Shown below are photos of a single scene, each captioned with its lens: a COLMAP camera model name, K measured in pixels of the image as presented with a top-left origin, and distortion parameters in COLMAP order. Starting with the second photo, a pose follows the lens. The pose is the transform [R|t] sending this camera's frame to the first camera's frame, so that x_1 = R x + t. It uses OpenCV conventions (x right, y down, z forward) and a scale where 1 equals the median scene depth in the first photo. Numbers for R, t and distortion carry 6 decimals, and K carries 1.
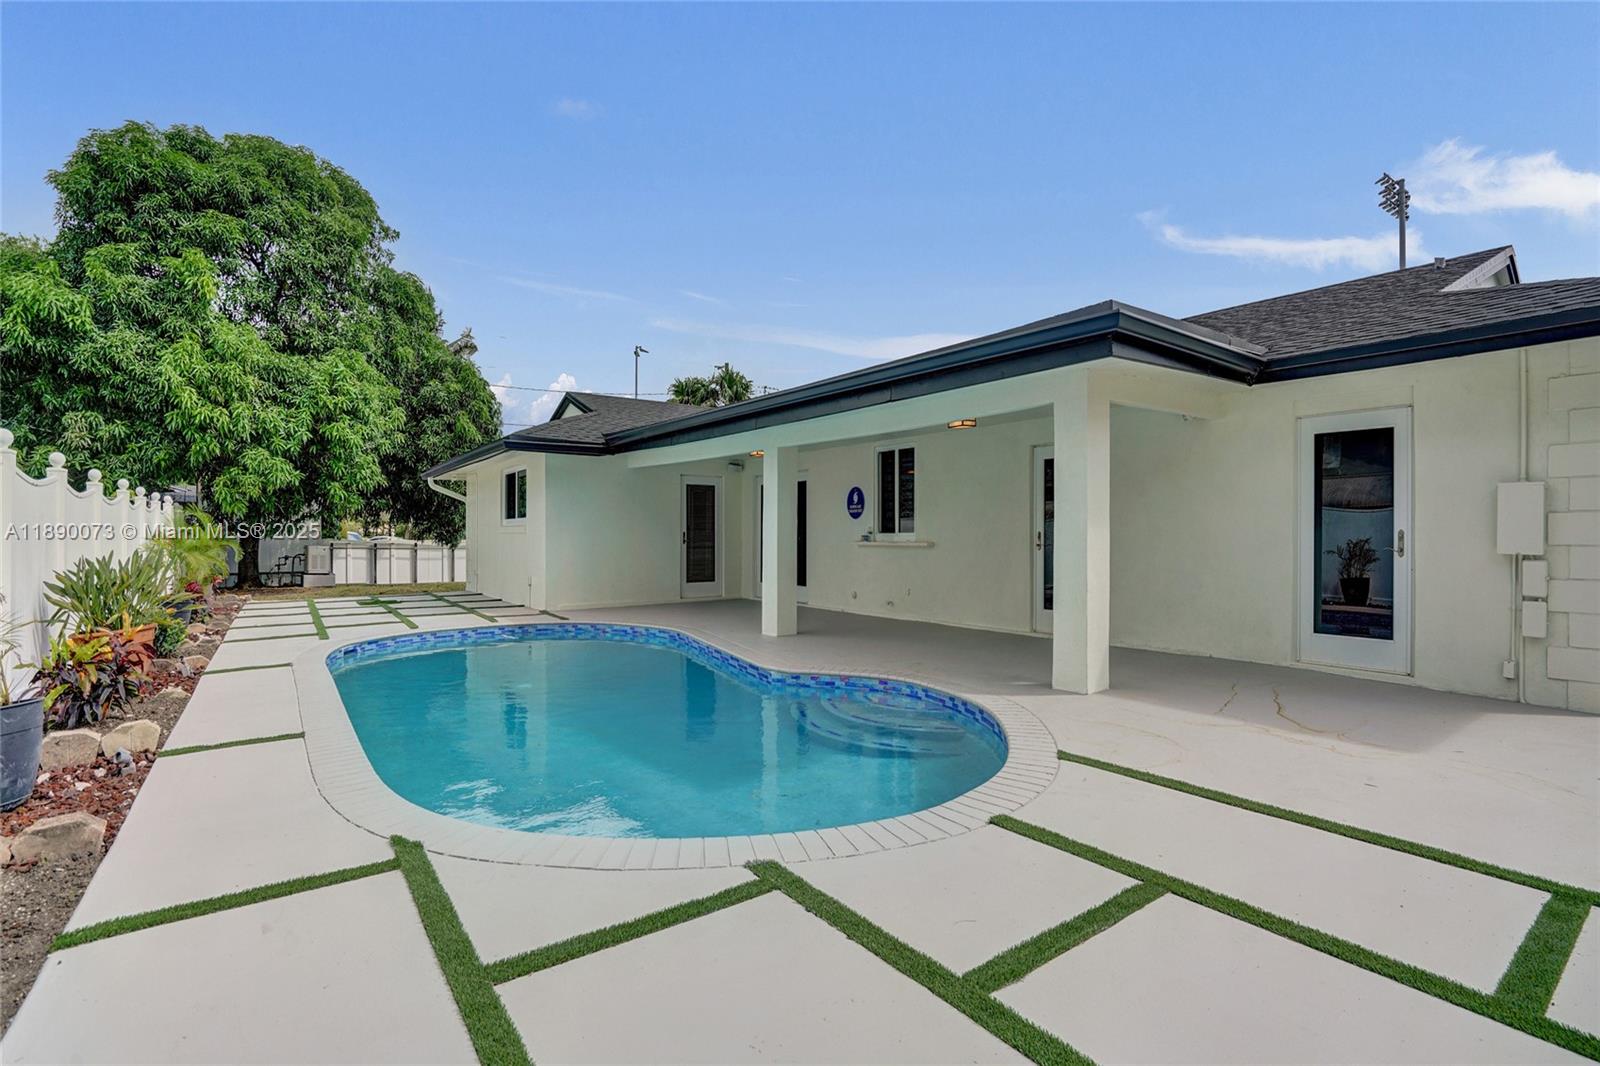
lens RADIAL K [[747.0, 0, 790.0], [0, 747.0, 538.3], [0, 0, 1]] dist [-0.038313, 0.010372]
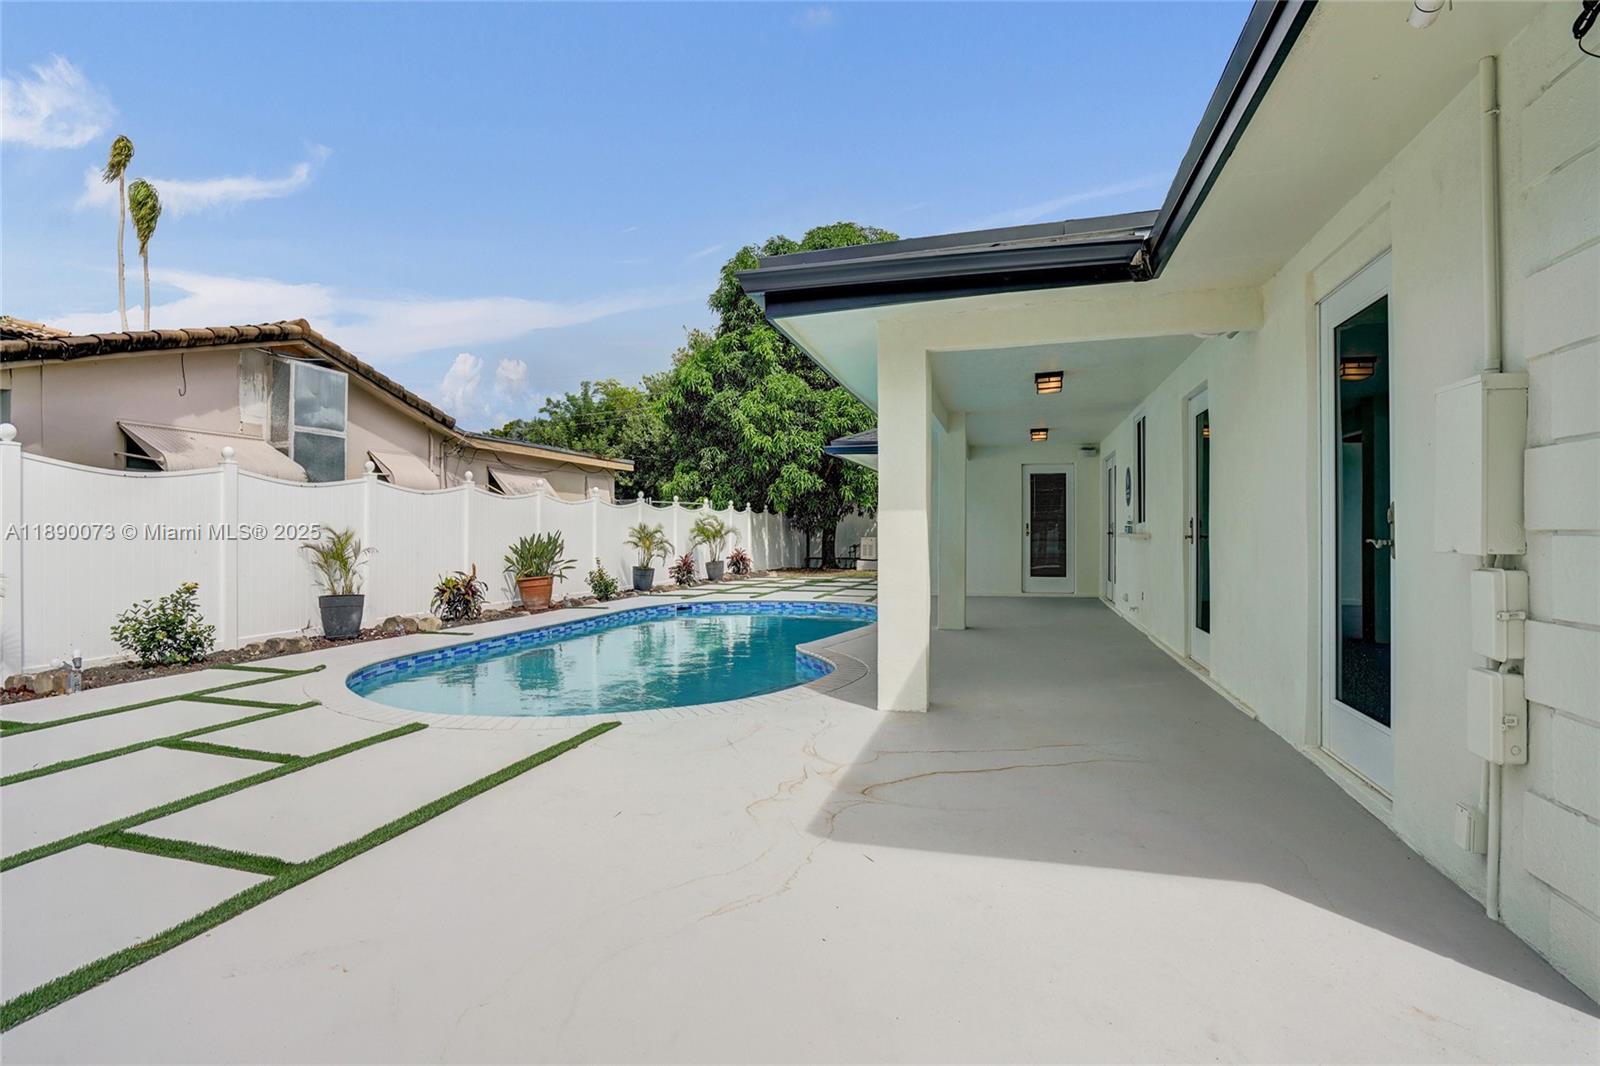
lens RADIAL K [[747.0, 0, 800.6], [0, 747.0, 523.8], [0, 0, 1]] dist [-0.038313, 0.010372]
pose [[0.637676, -0.004280, -0.770293, 0.360921], [-0.007038, 0.999910, -0.011381, 0.004148], [0.770272, 0.012679, 0.637589, 0.146252]]
